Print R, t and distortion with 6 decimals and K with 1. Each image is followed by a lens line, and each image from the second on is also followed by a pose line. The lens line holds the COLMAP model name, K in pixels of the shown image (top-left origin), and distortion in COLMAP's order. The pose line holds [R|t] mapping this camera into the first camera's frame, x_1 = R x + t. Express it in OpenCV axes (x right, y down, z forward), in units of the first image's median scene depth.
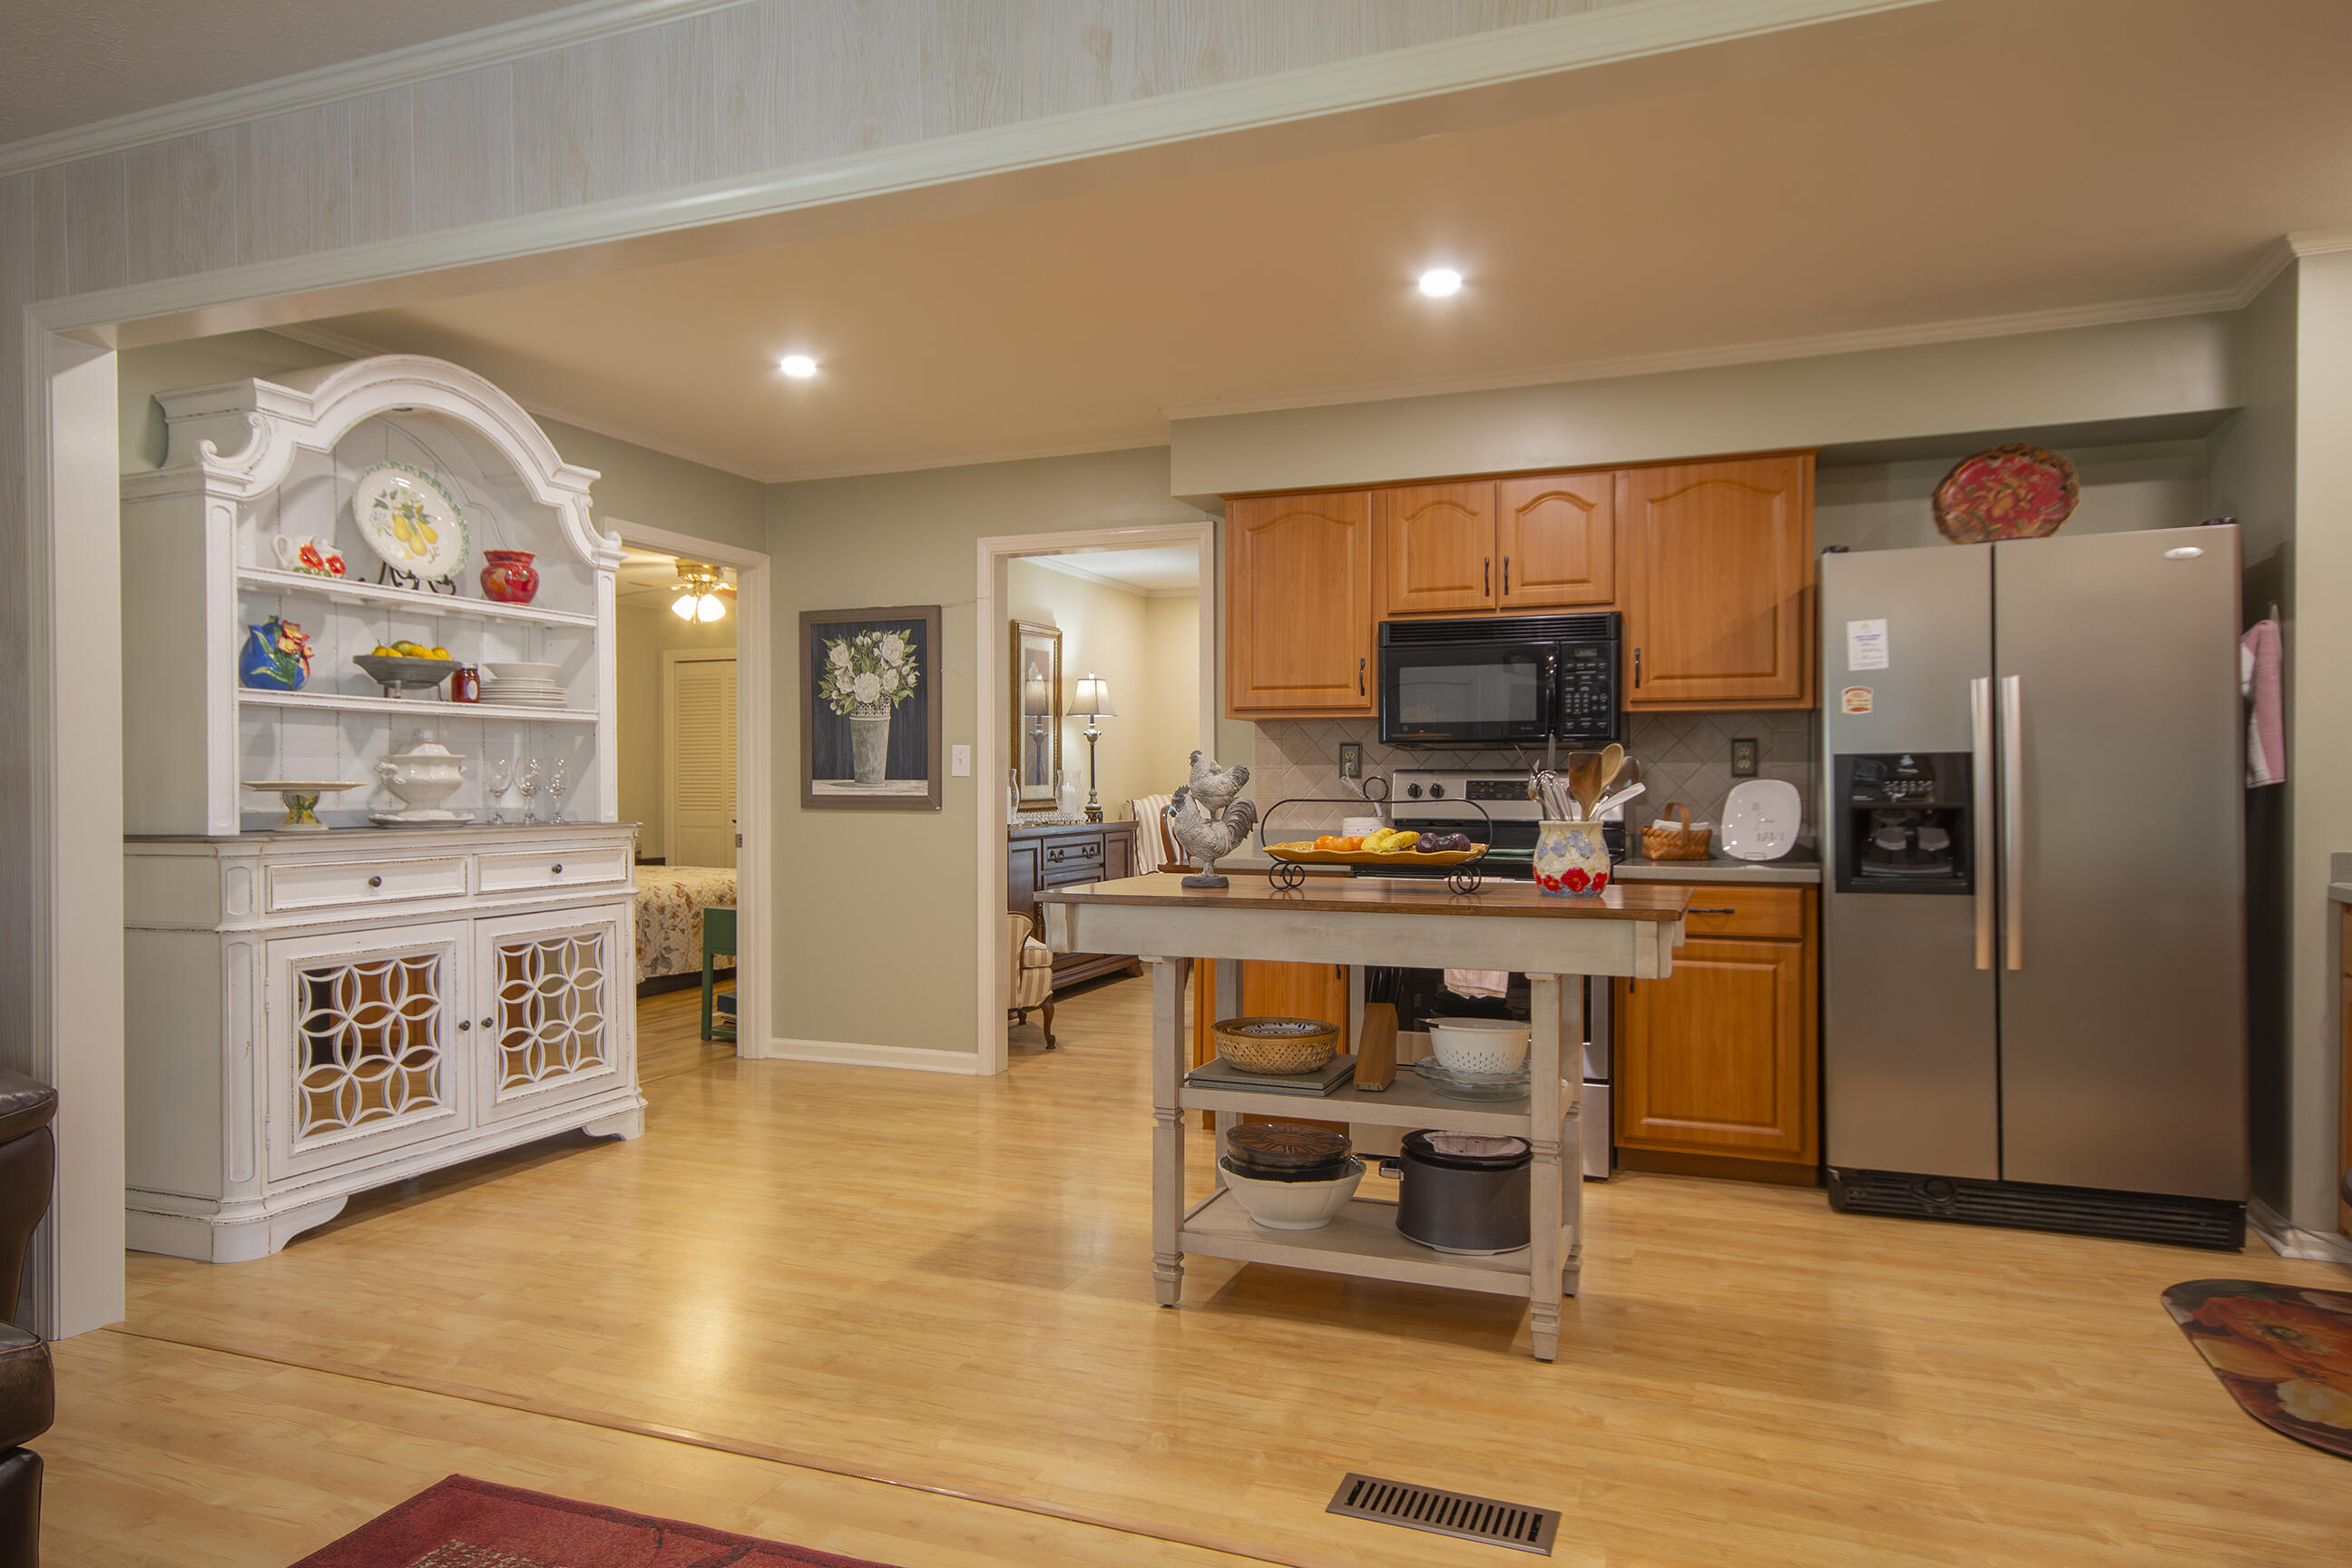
lens RADIAL K [[1452.6, 0, 1171.1], [0, 1452.6, 788.5], [0, 0, 1]] dist [0.012943, 0.007686]
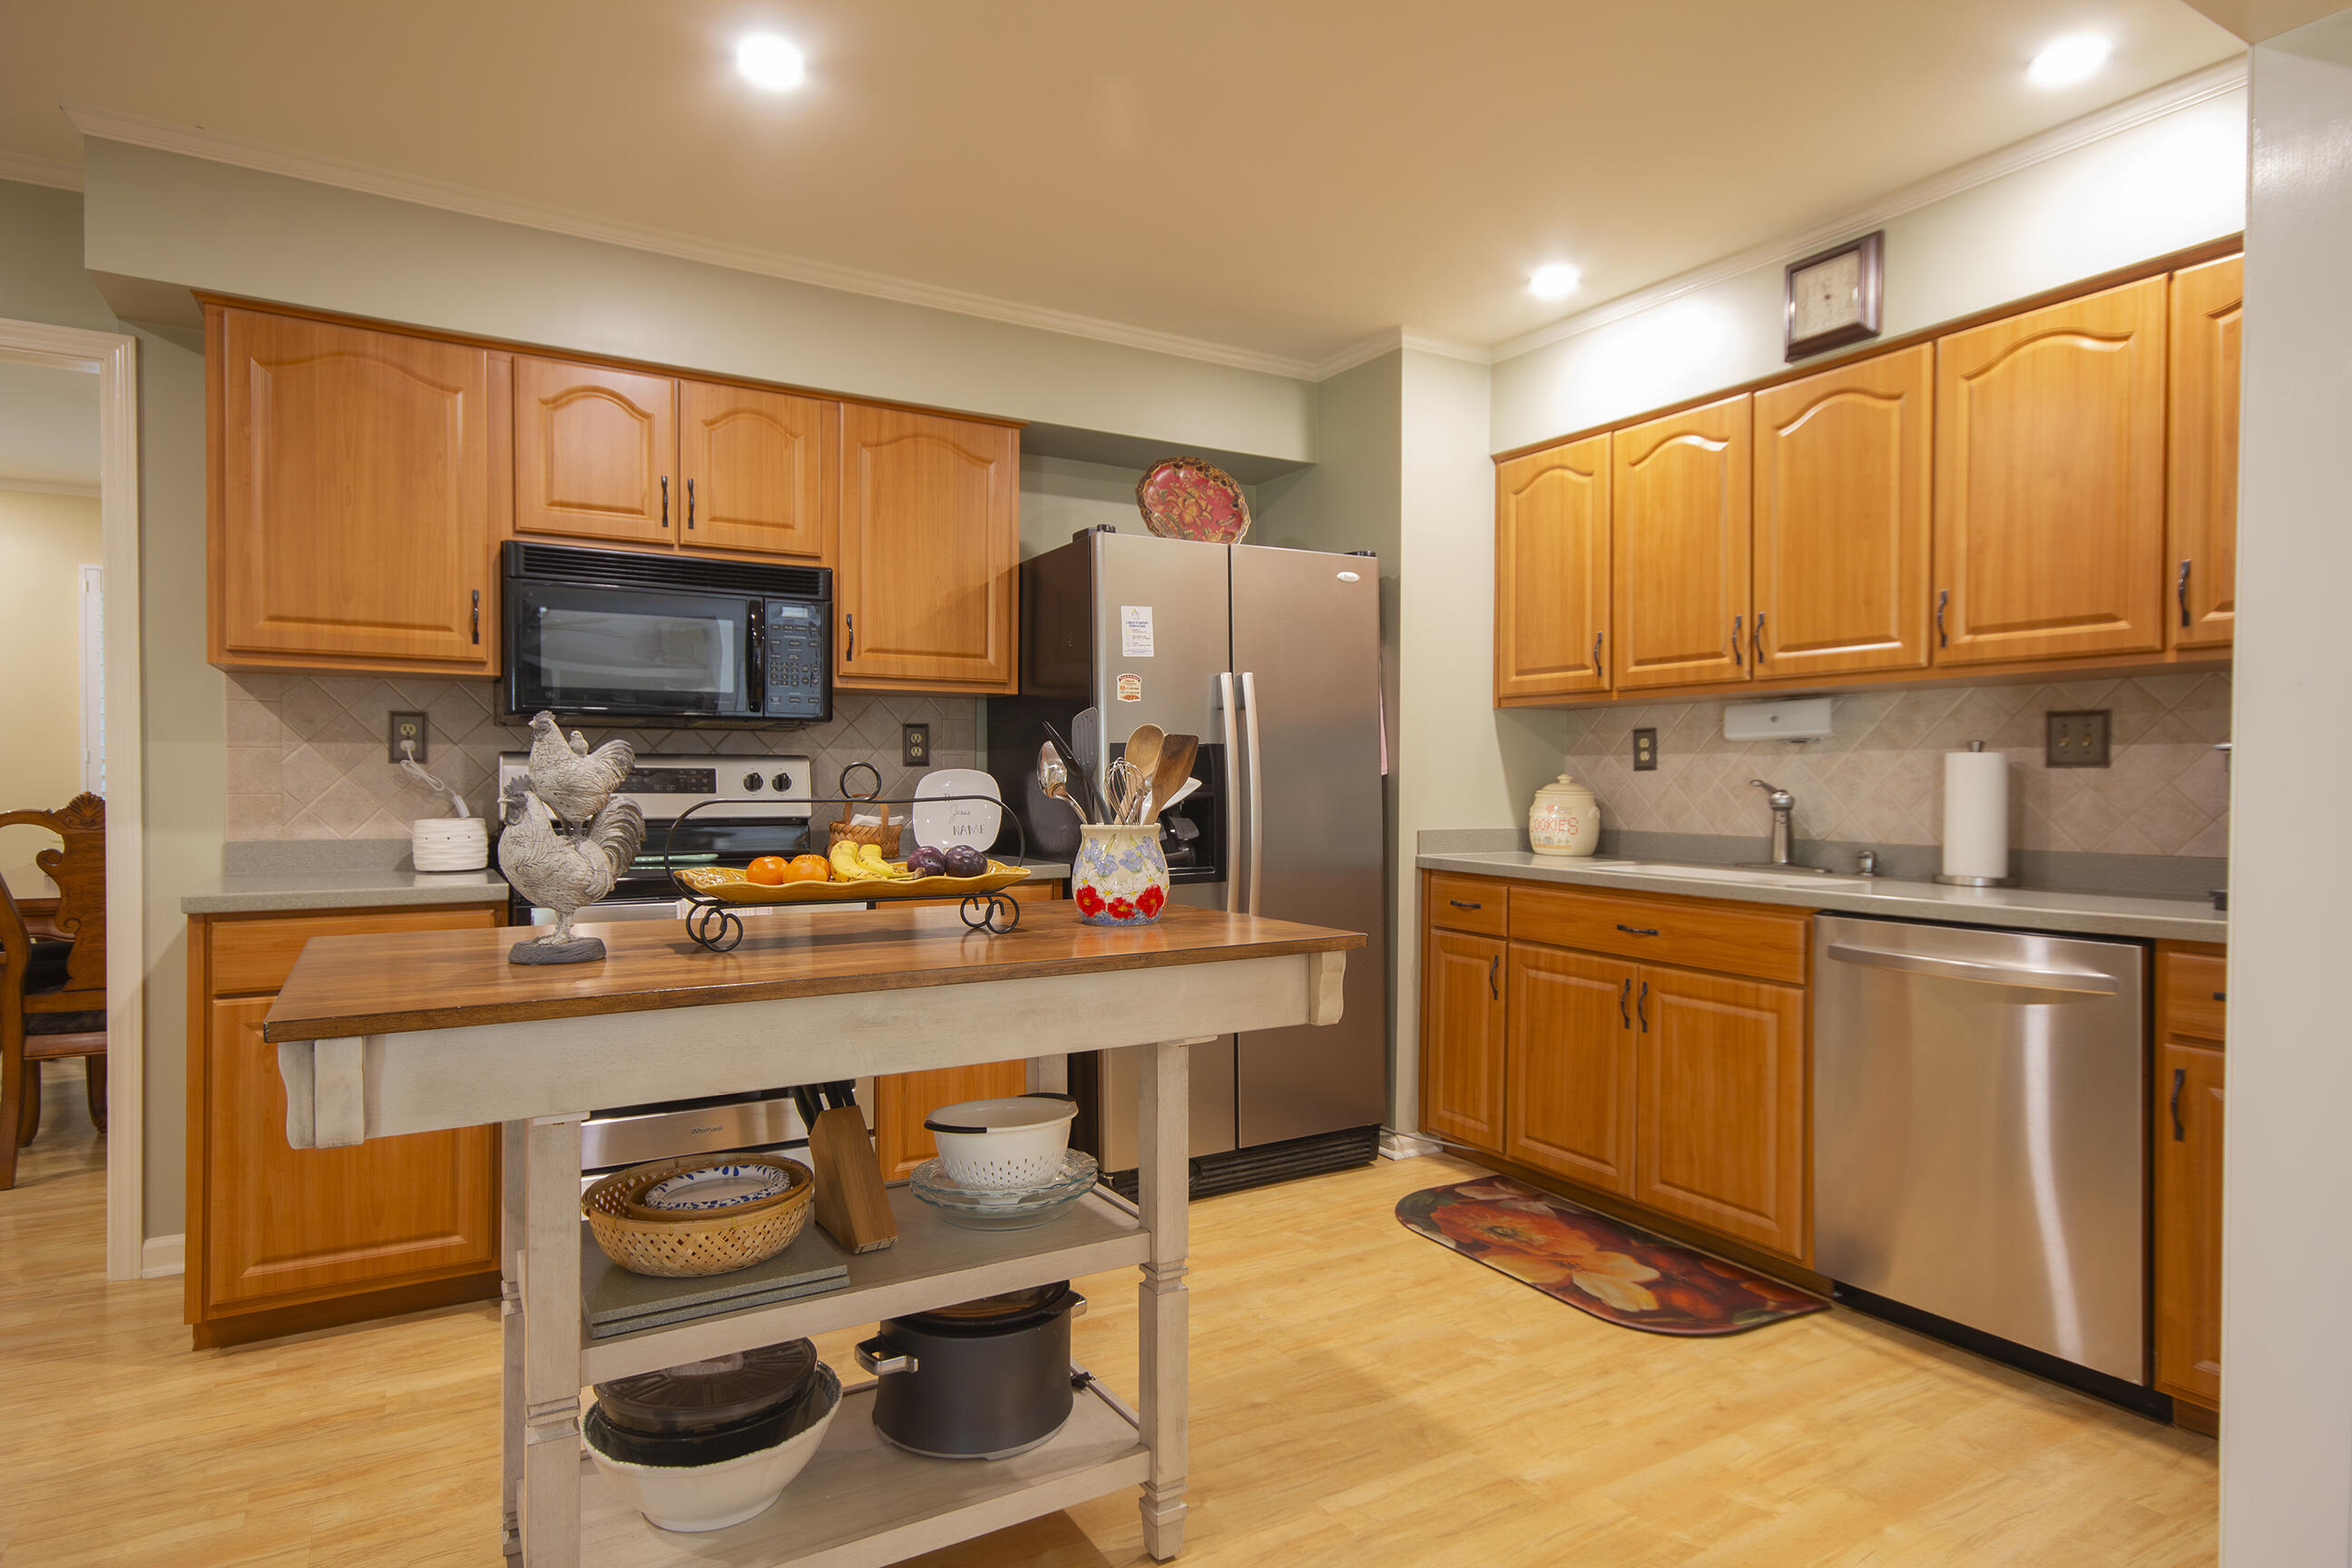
lens RADIAL K [[1292.6, 0, 1175.6], [0, 1292.6, 786.8], [0, 0, 1]] dist [0.010463, 0.000724]
pose [[0.610183, -0.006081, 0.792237, -0.170188], [-0.001538, 0.999960, 0.008860, -0.002008], [-0.792259, -0.006625, 0.610149, 0.395597]]
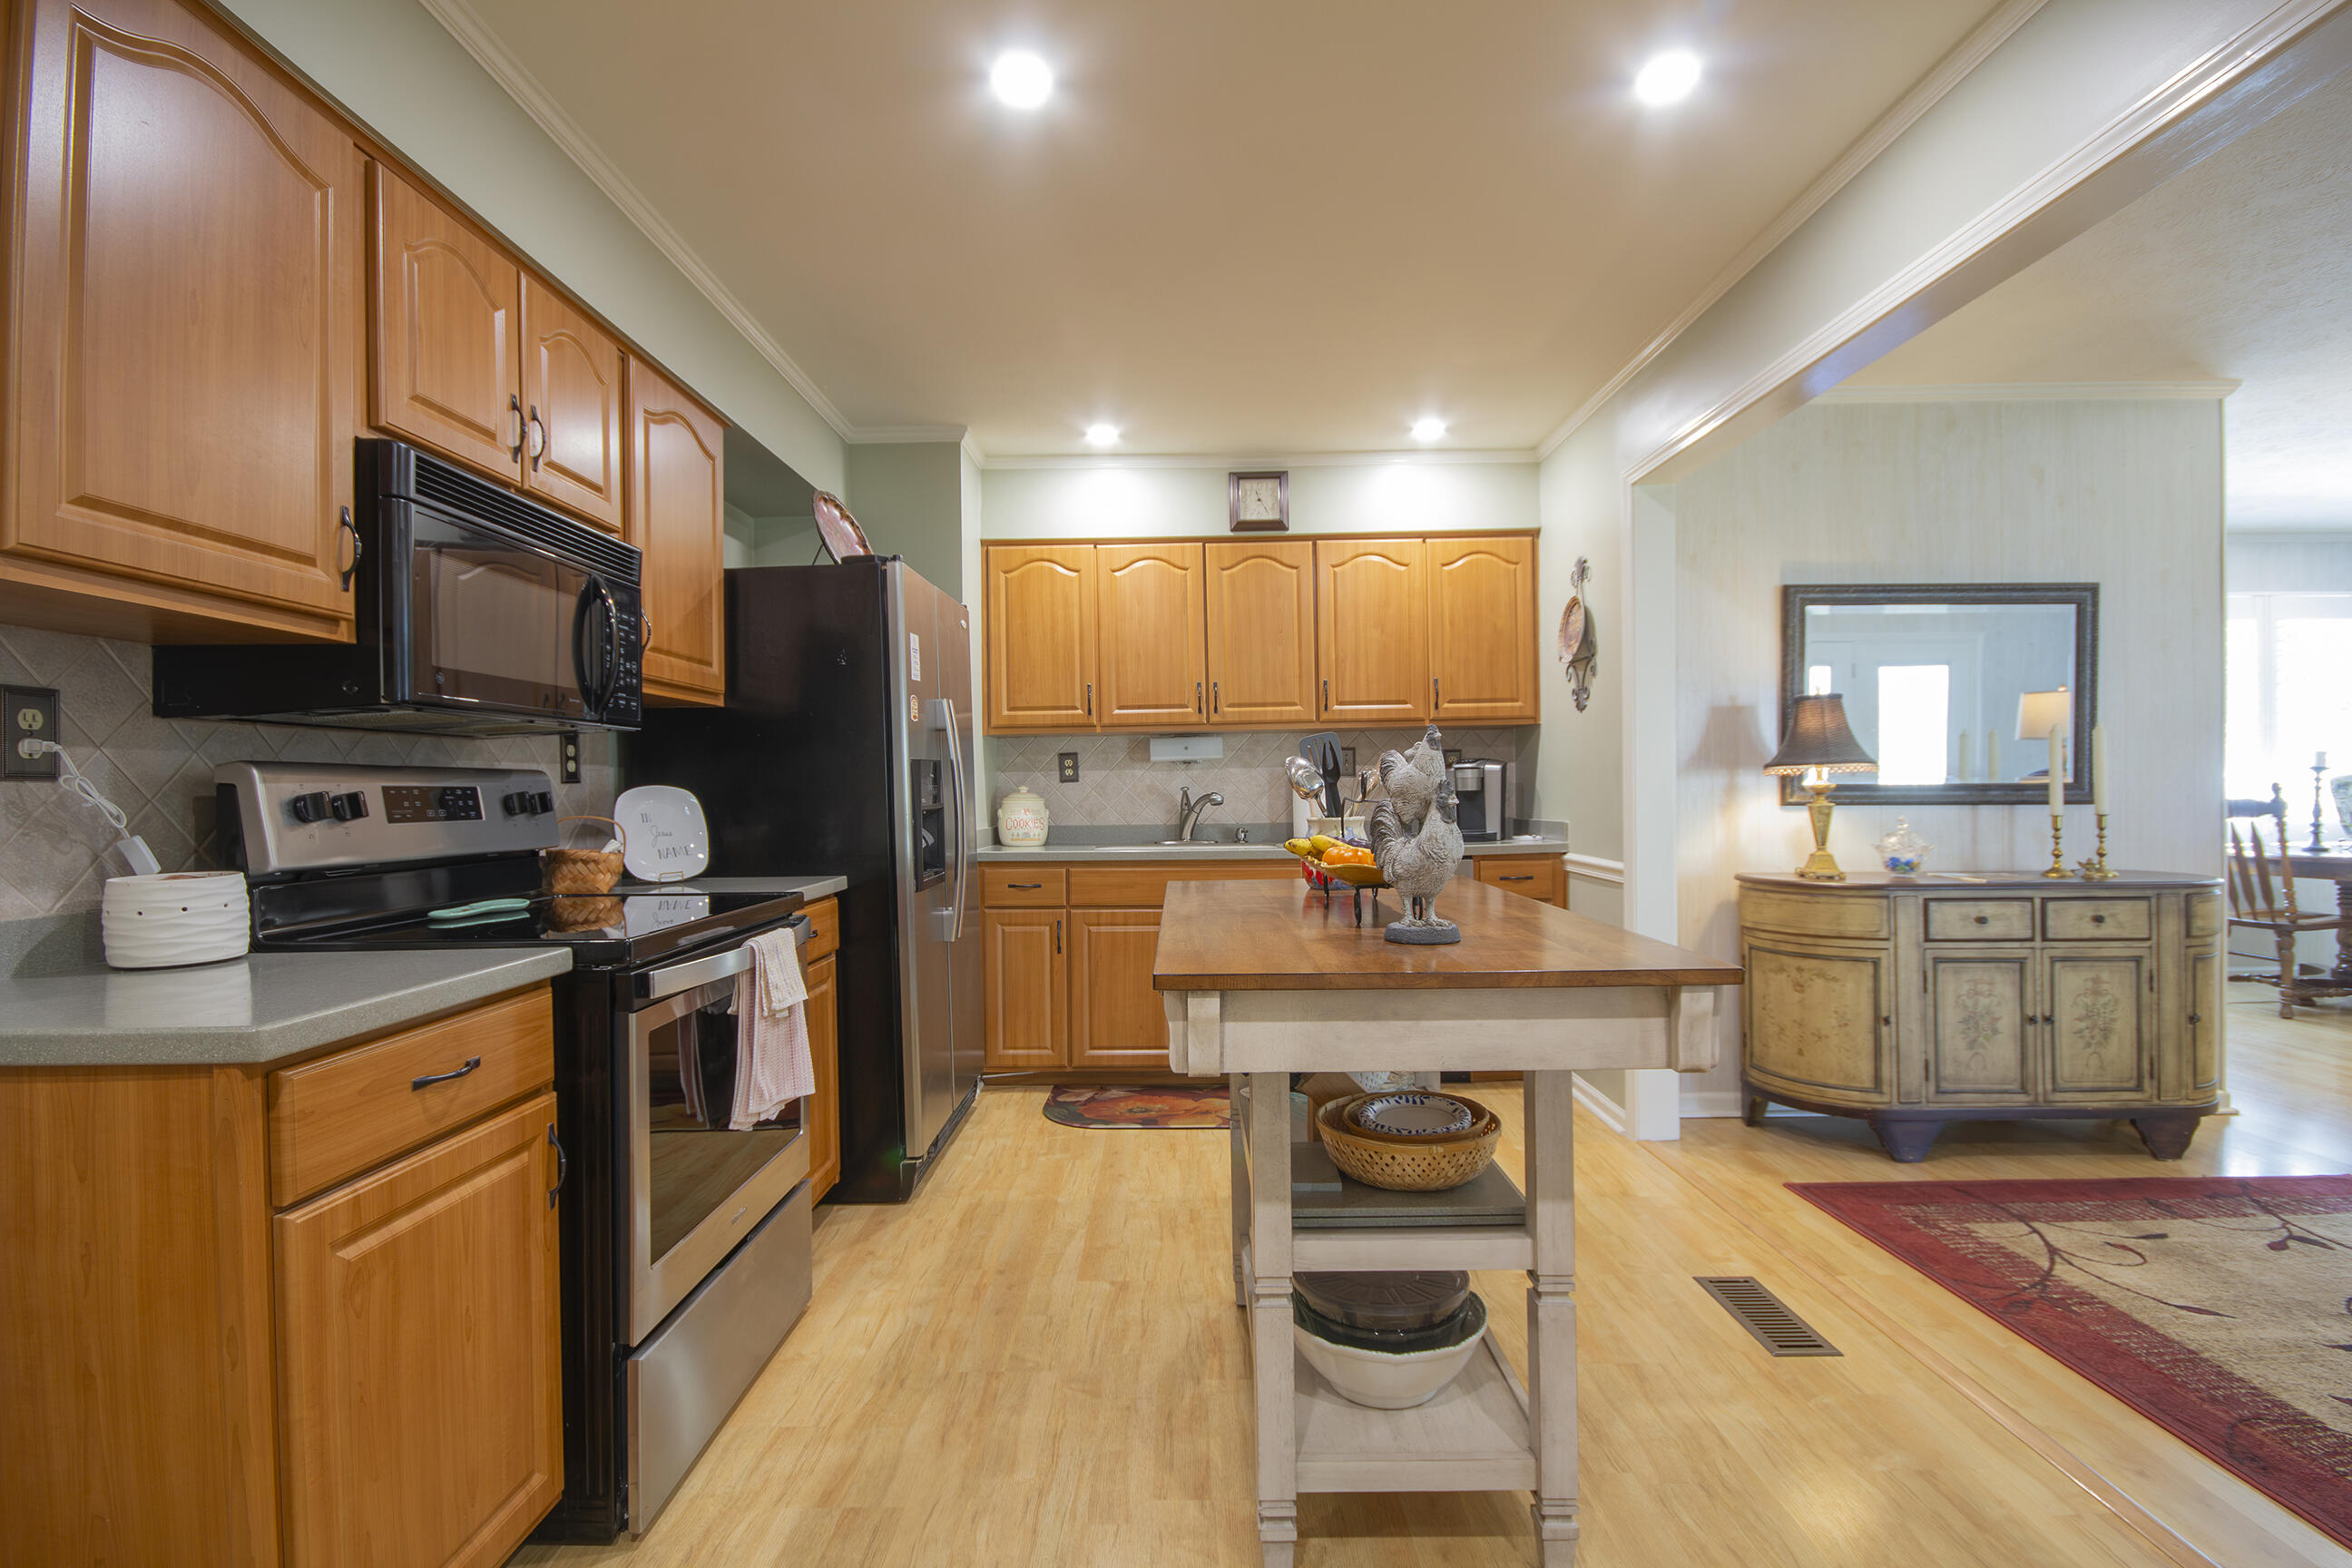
lens RADIAL K [[1082.4, 0, 1170.5], [0, 1082.4, 789.0], [0, 0, 1]] dist [-0.002467, -0.007496]
pose [[-0.356727, 0.002701, 0.934205, -0.290220], [0.015673, 0.999872, 0.003094, -0.001123], [-0.934077, 0.015745, -0.356724, 0.976234]]
